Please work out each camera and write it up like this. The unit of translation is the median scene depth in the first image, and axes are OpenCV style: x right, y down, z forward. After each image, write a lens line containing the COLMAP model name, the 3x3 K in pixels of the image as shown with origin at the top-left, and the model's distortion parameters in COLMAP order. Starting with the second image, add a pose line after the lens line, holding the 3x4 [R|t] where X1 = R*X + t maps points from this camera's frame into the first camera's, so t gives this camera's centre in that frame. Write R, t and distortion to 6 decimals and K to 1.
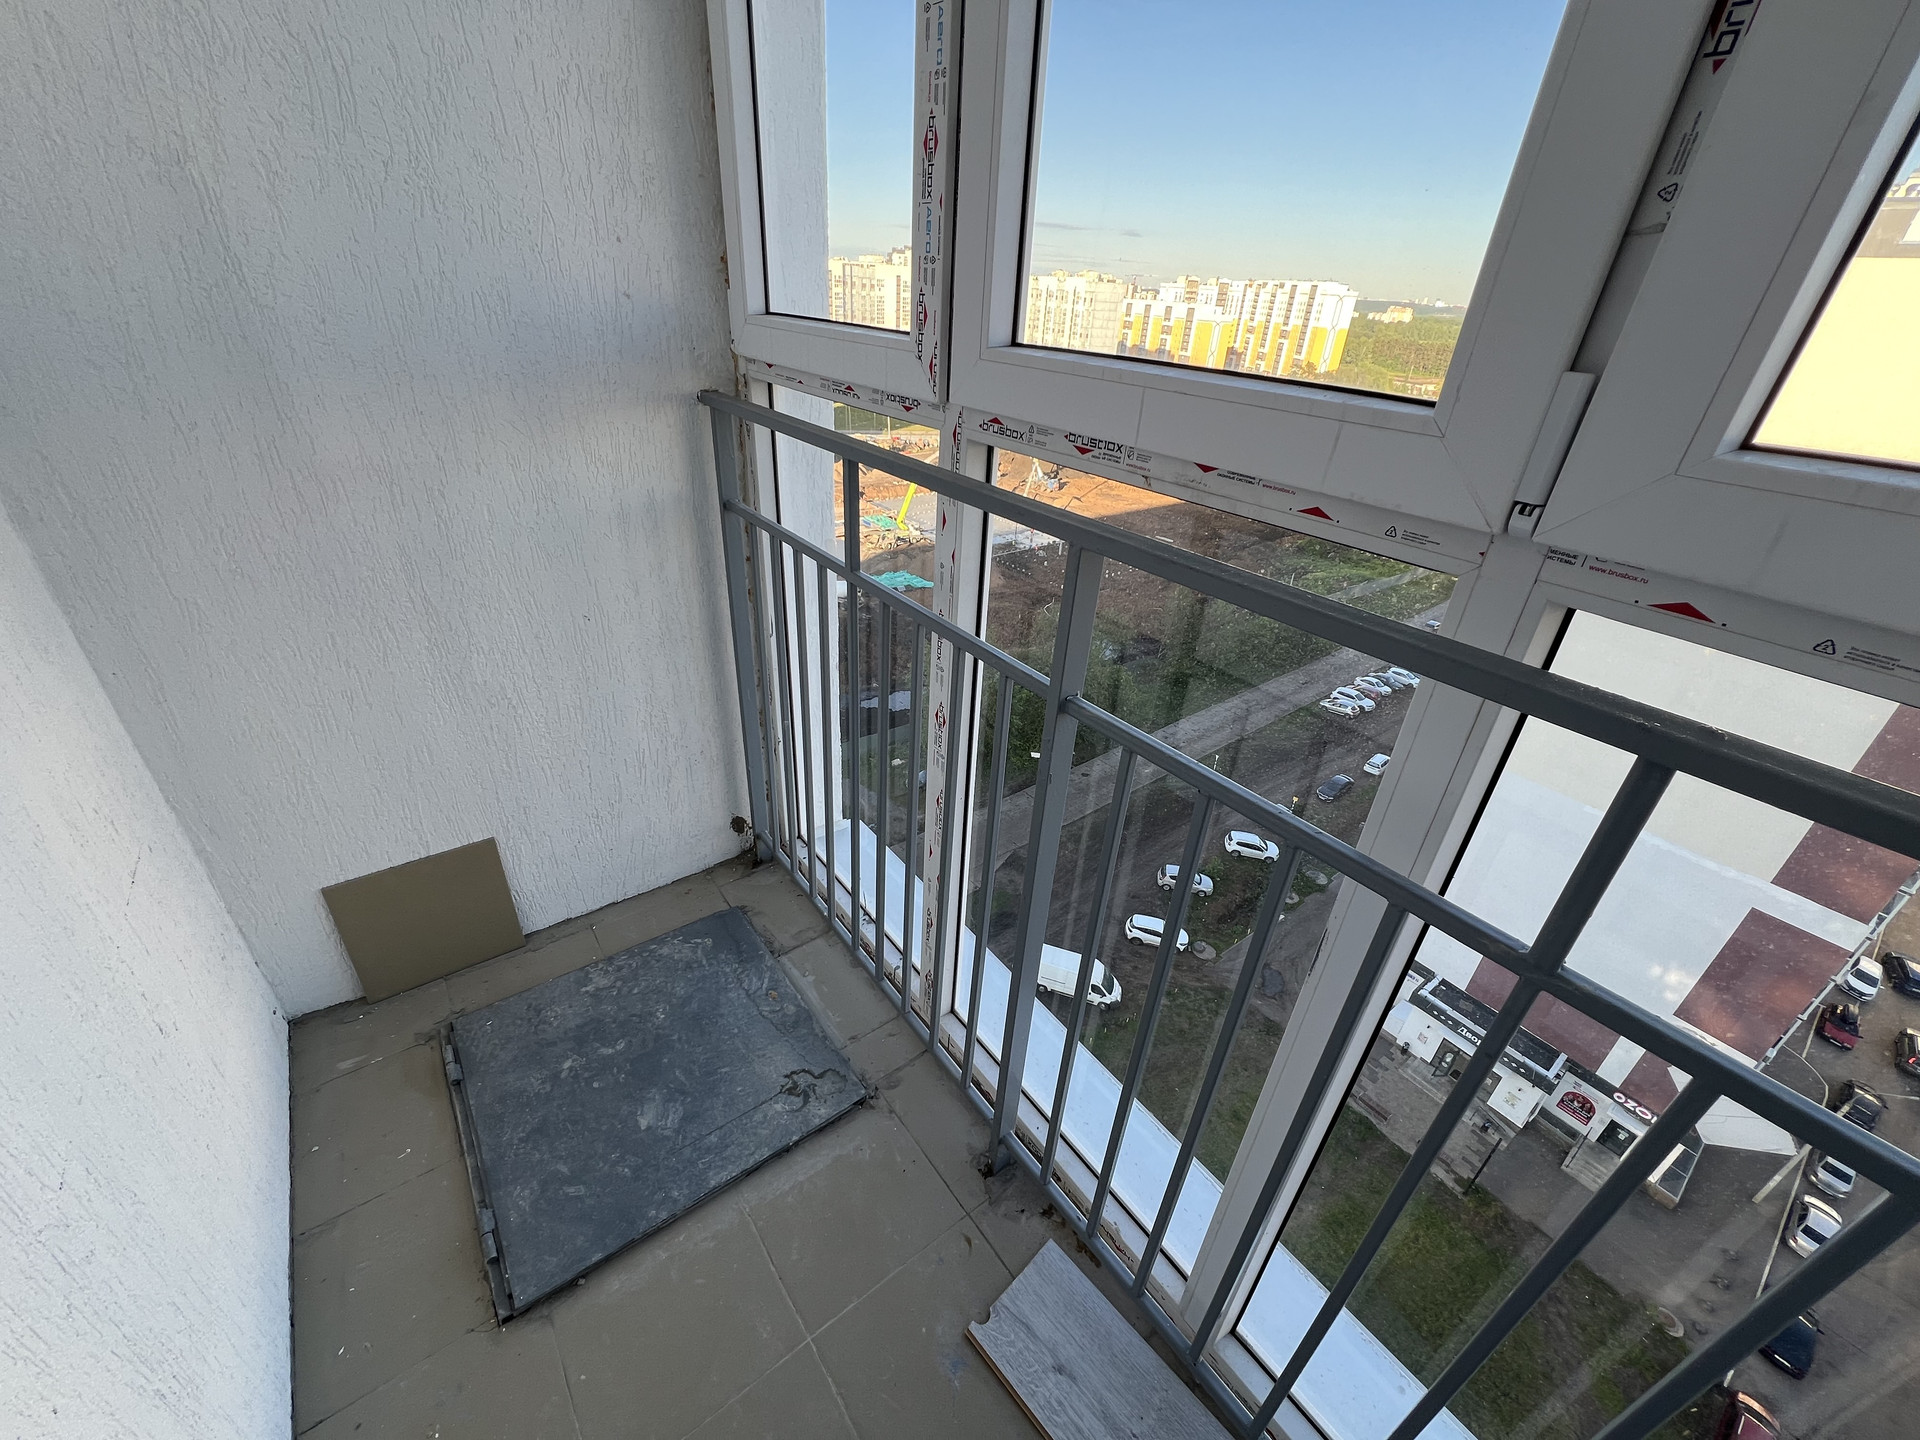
lens RADIAL K [[756.8, 0, 968.1], [0, 756.8, 719.2], [0, 0, 1]] dist [-0.002721, 0.000345]
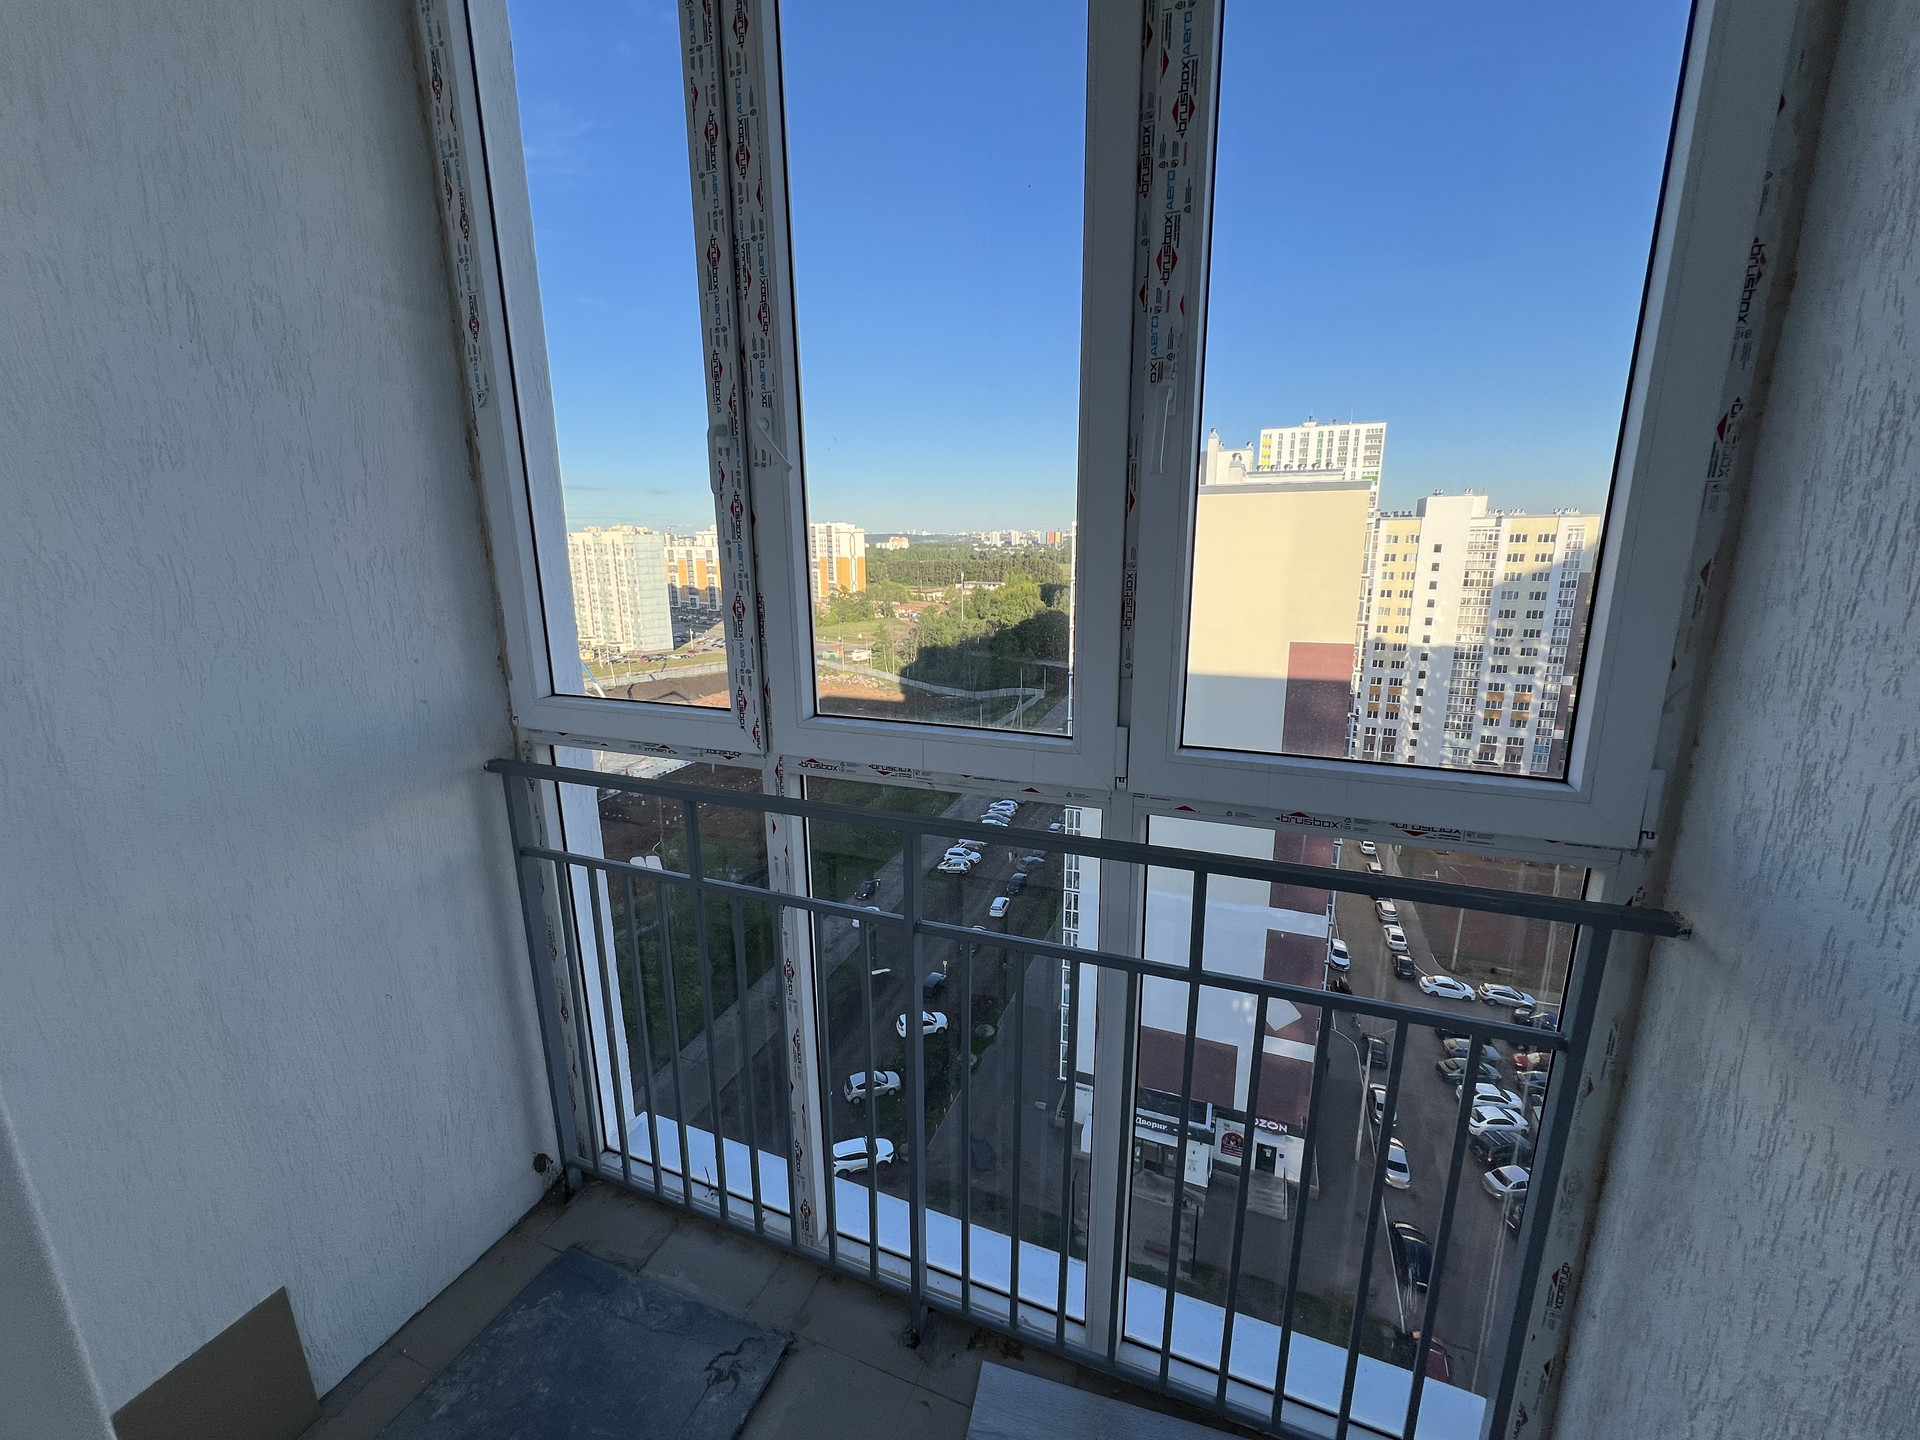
lens RADIAL K [[756.8, 0, 968.1], [0, 756.8, 719.2], [0, 0, 1]] dist [-0.002721, 0.000345]
pose [[0.848249, -0.172785, 0.500619, -0.294143], [0.302227, 0.934176, -0.189670, -0.055684], [-0.434894, 0.312188, 0.844634, -0.304425]]
